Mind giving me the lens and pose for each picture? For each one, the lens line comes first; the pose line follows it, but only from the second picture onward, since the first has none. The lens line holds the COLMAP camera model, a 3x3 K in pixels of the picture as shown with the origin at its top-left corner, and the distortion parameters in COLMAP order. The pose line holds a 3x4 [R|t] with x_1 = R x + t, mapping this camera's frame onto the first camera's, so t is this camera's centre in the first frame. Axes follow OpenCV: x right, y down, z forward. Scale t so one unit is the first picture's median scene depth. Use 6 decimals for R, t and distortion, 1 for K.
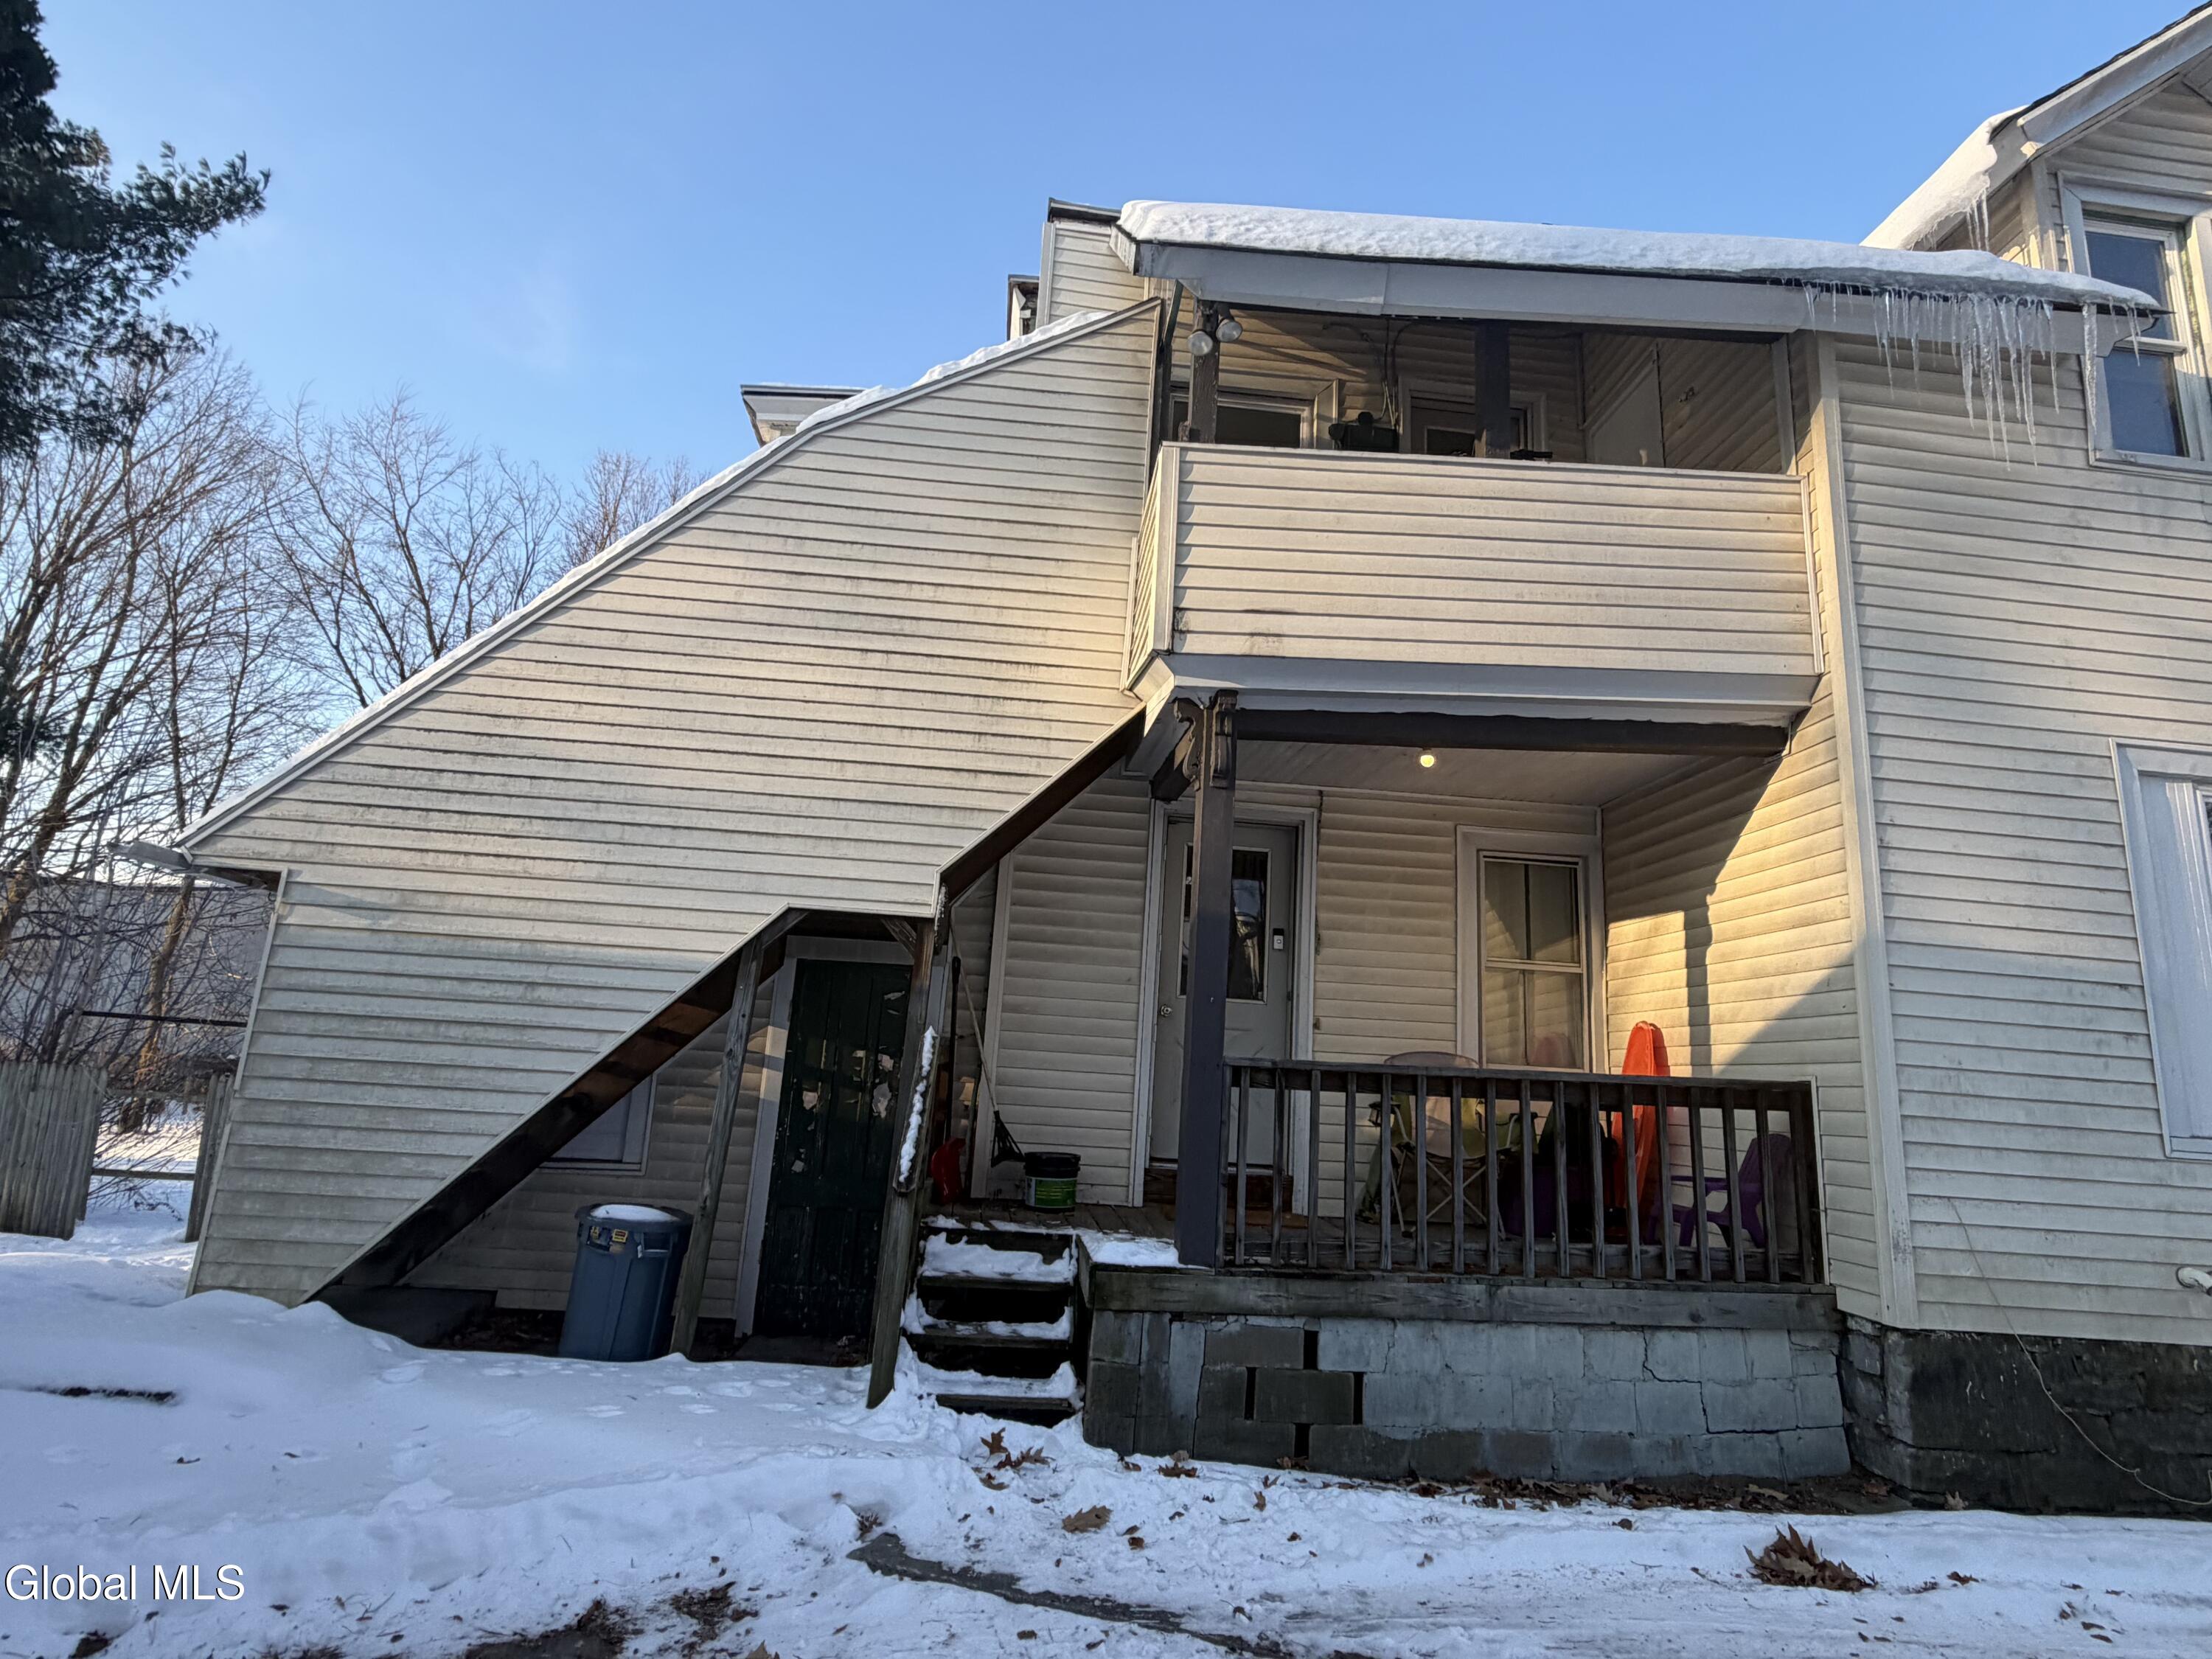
lens RADIAL K [[1140.3, 0, 1106.0], [0, 1140.3, 829.5], [0, 0, 1]] dist [-0.003292, 0.001621]
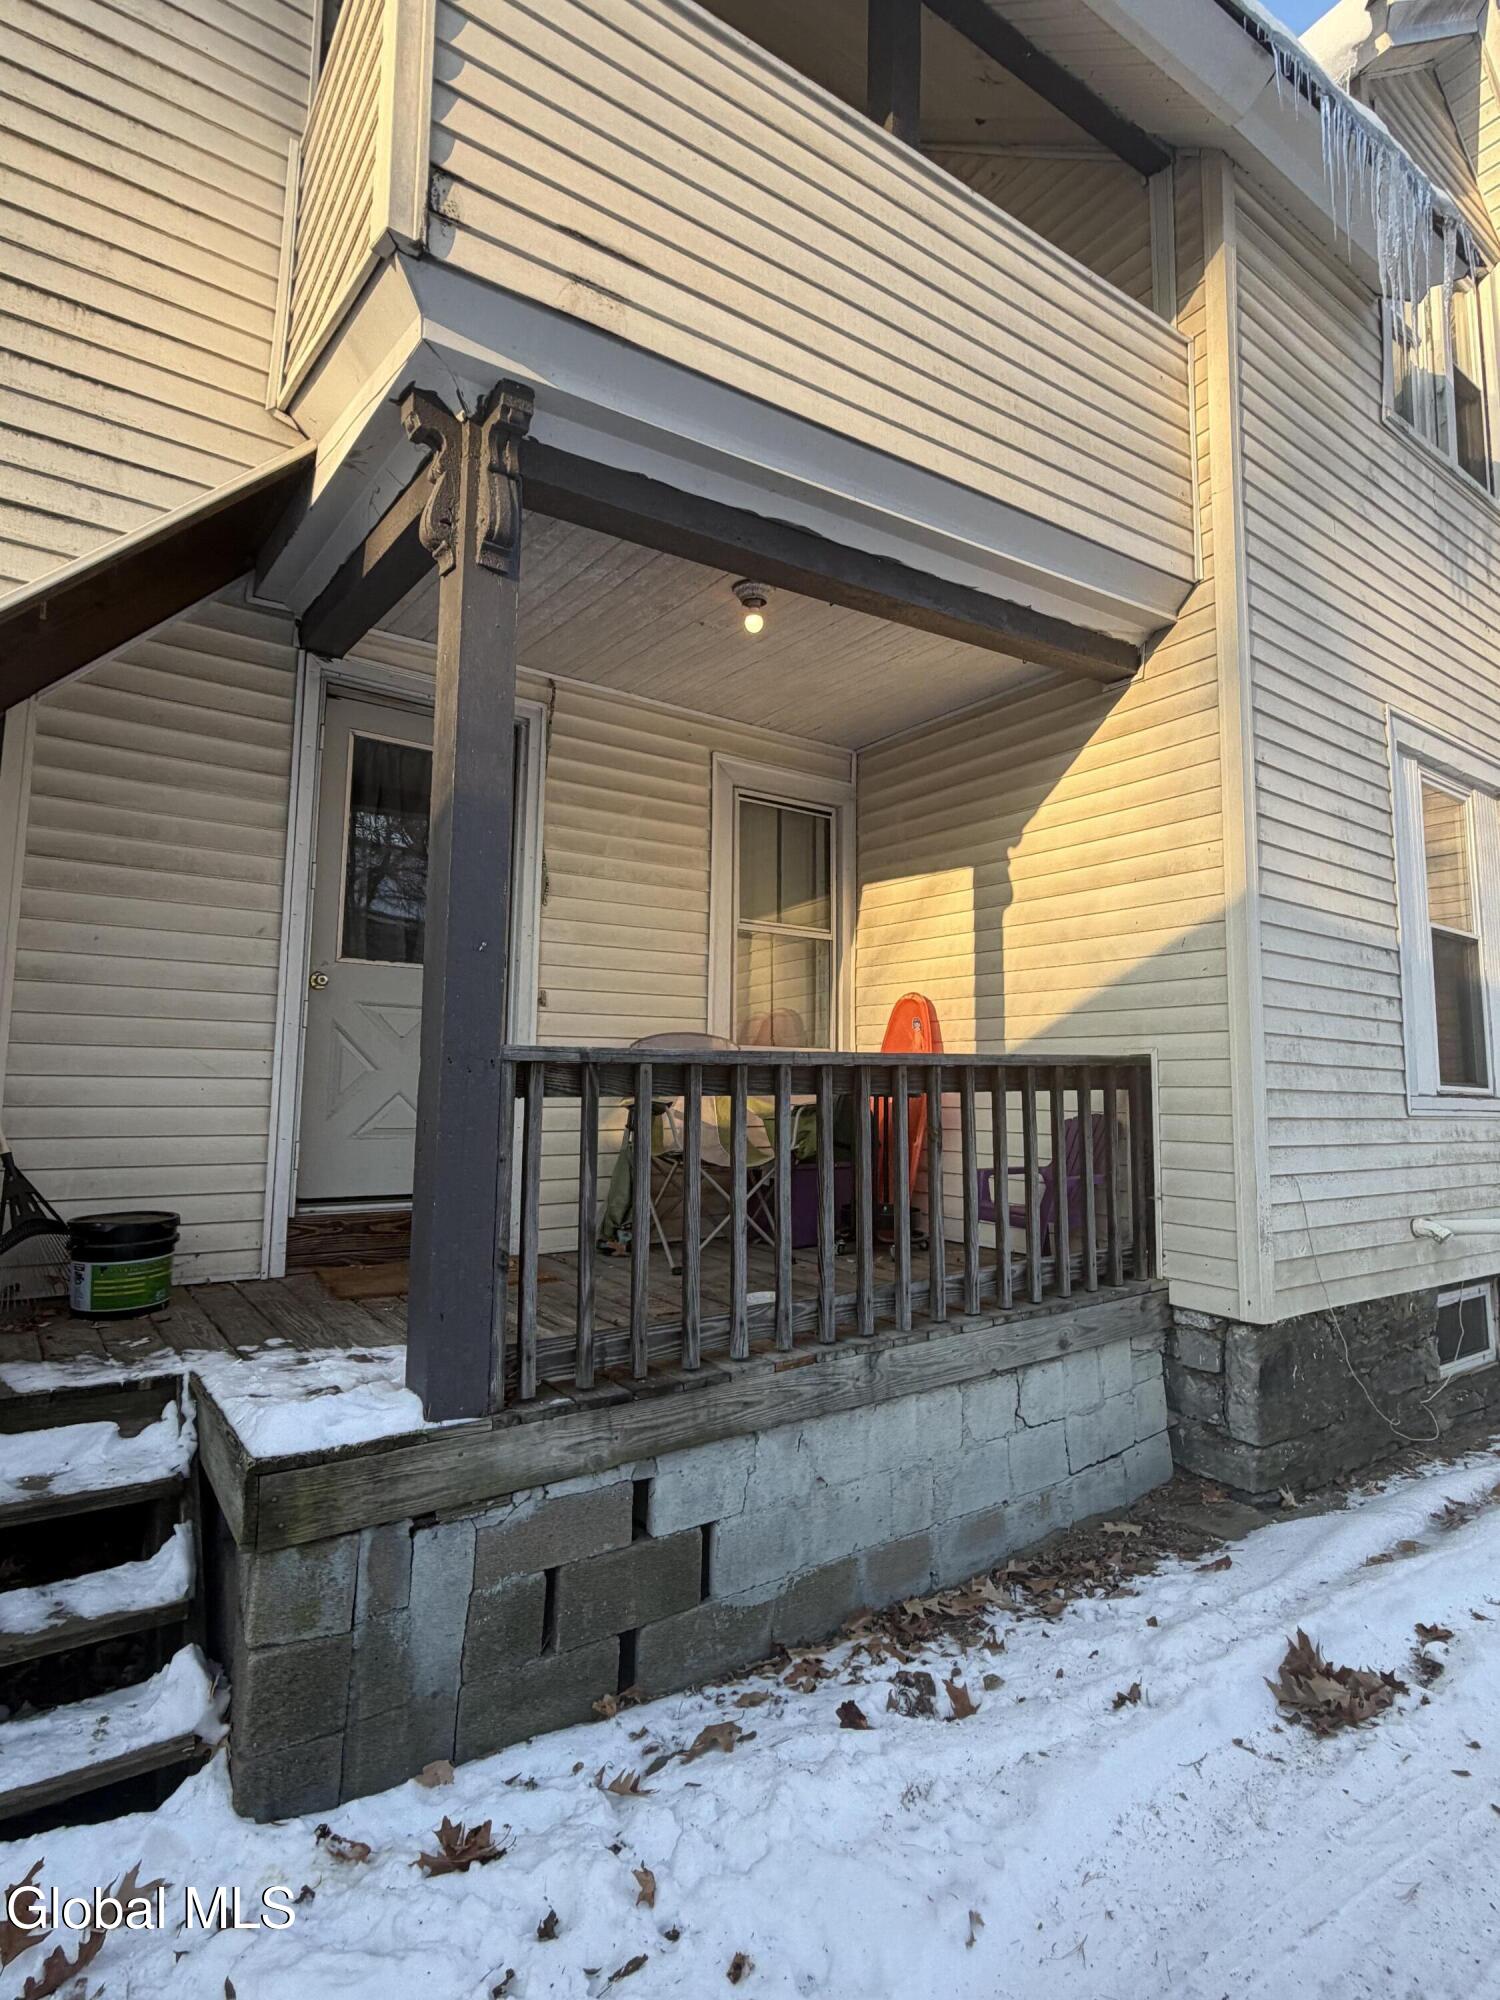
lens RADIAL K [[1031.0, 0, 755.0], [0, 1031.0, 986.9], [0, 0, 1]] dist [-0.003292, 0.001621]
pose [[0.859447, 0.000906, 0.511224, -0.047629], [-0.074146, 0.989646, 0.122898, 0.094726], [-0.505819, -0.143530, 0.850615, 0.488017]]
